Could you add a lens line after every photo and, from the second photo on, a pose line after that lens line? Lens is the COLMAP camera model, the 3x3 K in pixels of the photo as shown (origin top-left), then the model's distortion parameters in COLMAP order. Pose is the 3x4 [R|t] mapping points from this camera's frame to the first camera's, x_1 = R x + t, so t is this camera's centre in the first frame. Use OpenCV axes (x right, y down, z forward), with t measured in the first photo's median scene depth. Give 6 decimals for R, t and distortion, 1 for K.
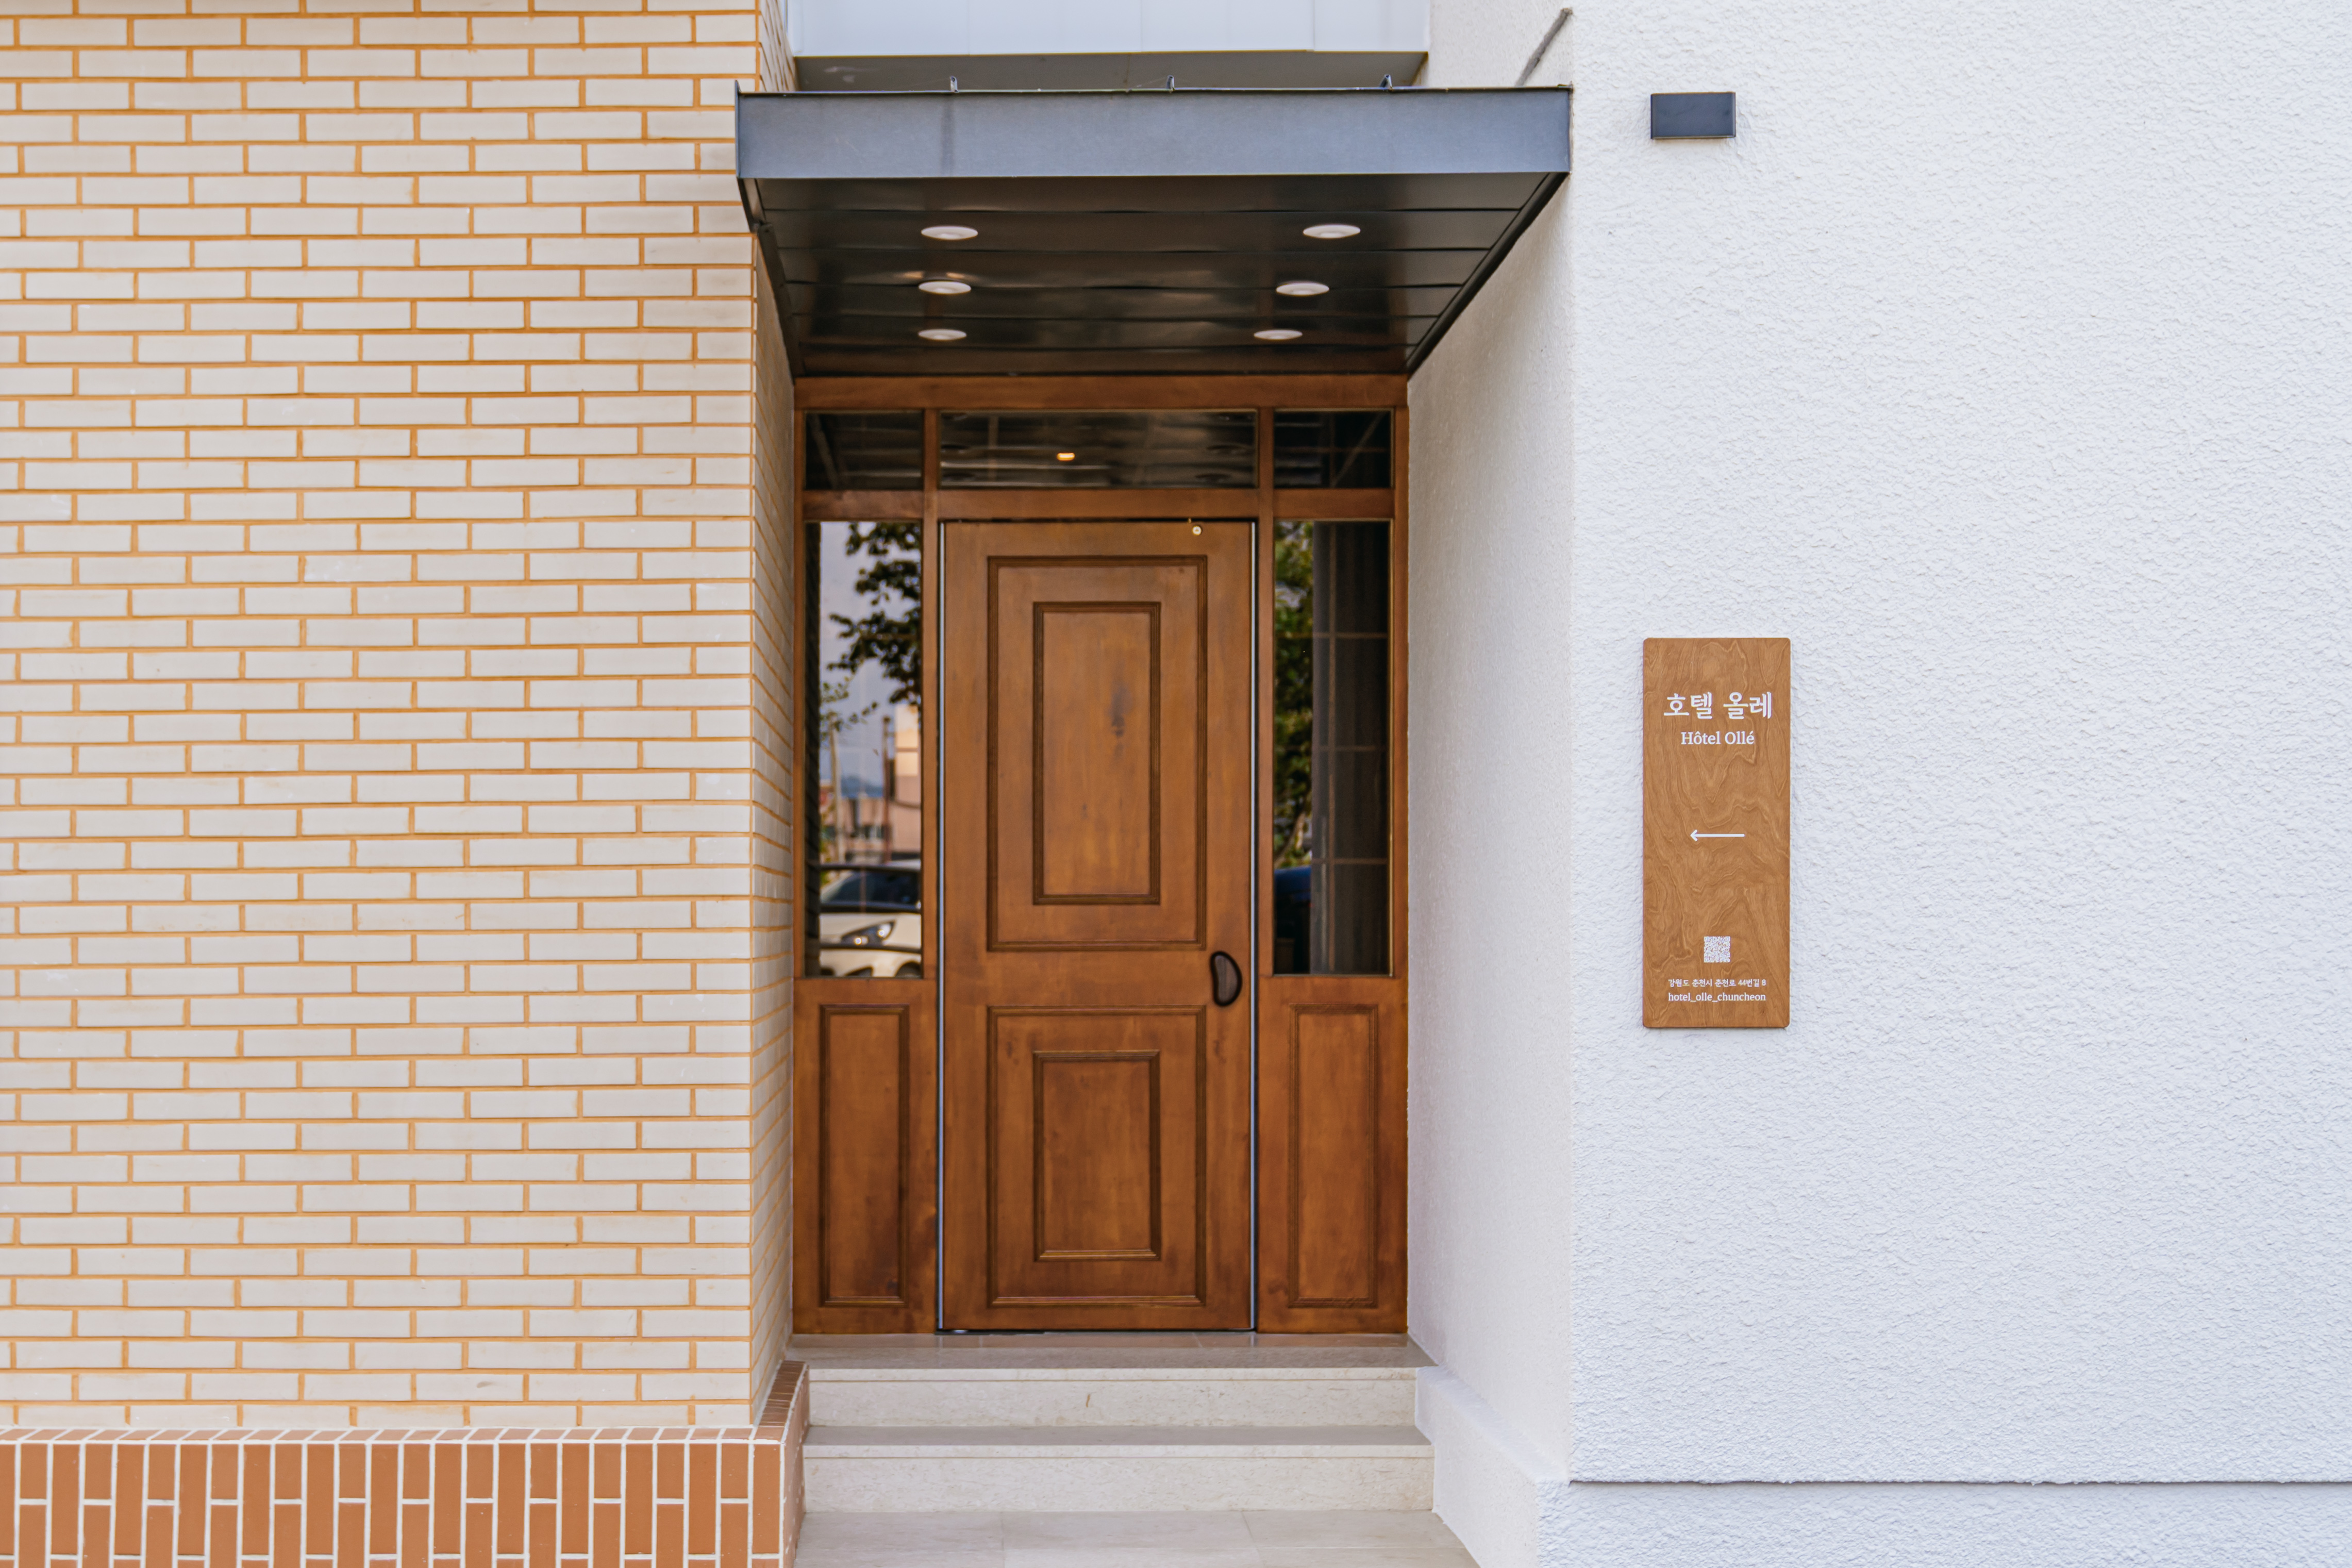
lens RADIAL K [[2694.0, 0, 1145.8], [0, 2694.0, 928.3], [0, 0, 1]] dist [0.028057, 0.000000]
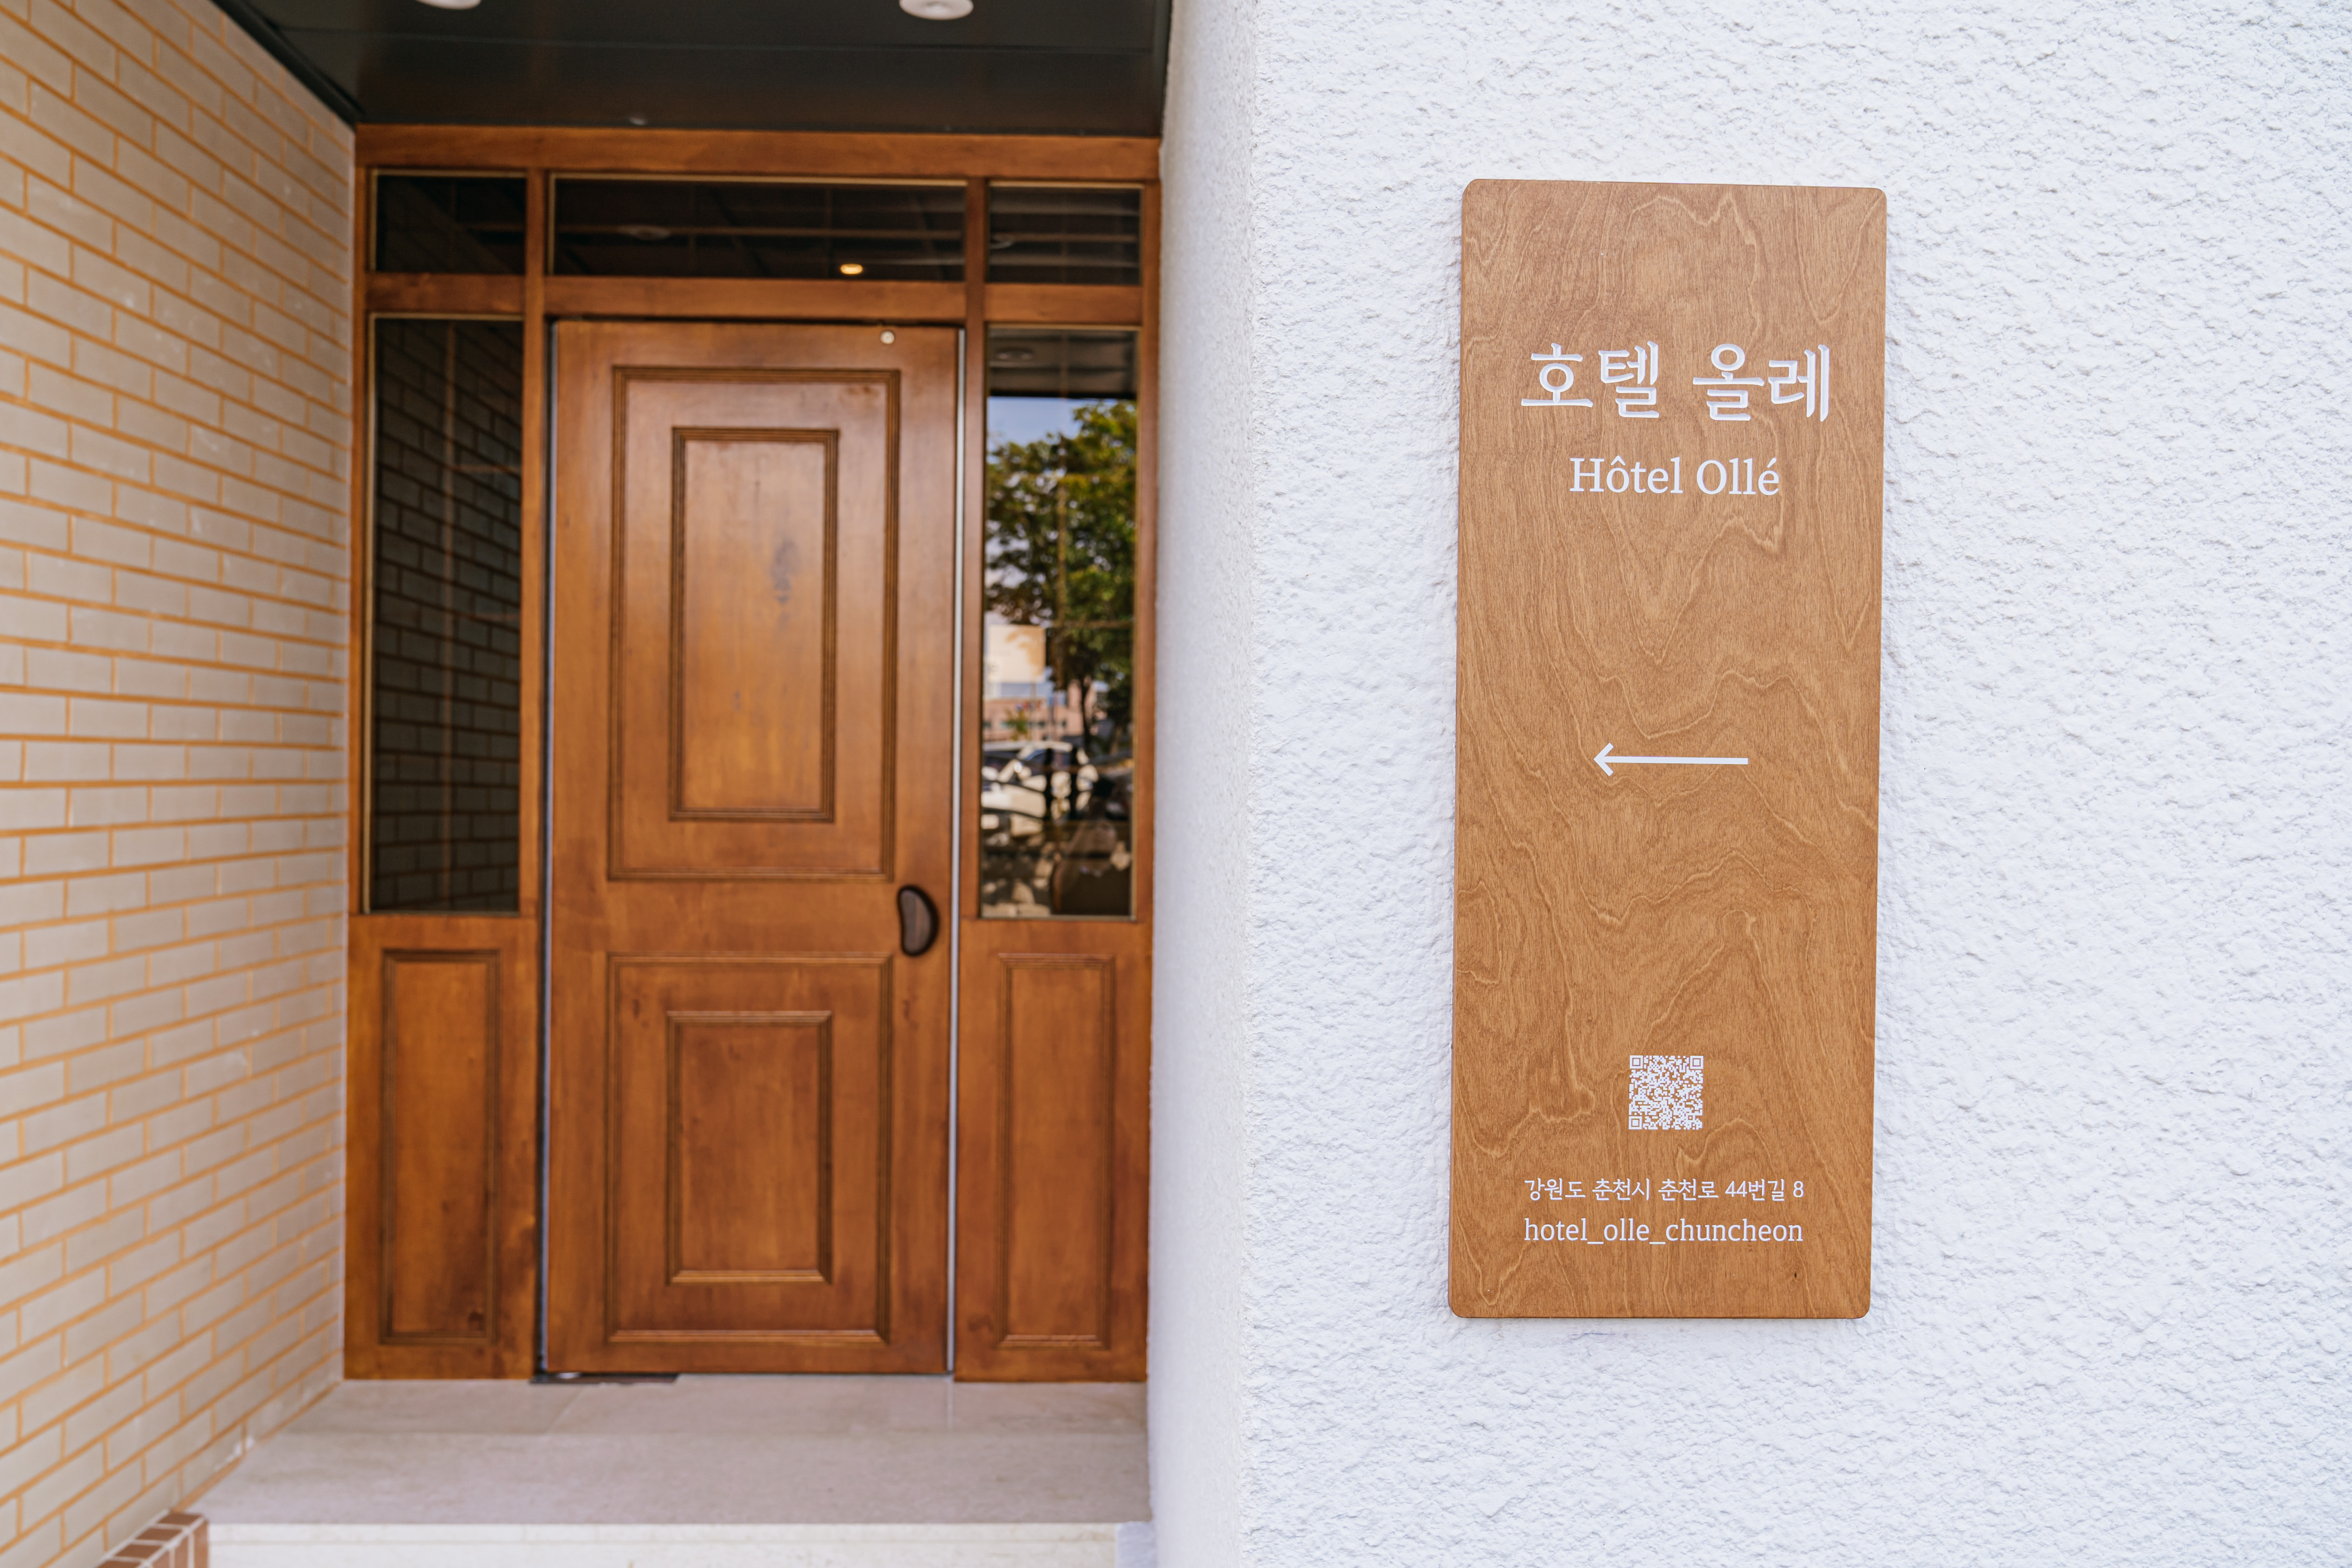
lens RADIAL K [[1978.8, 0, 1175.6], [0, 1978.8, 776.3], [0, 0, 1]] dist [-0.013606, -0.002356]
pose [[0.999115, 0.013211, 0.039926, 0.138099], [-0.012718, 0.999840, -0.012557, -0.028279], [-0.040085, 0.012038, 0.999124, 0.747023]]
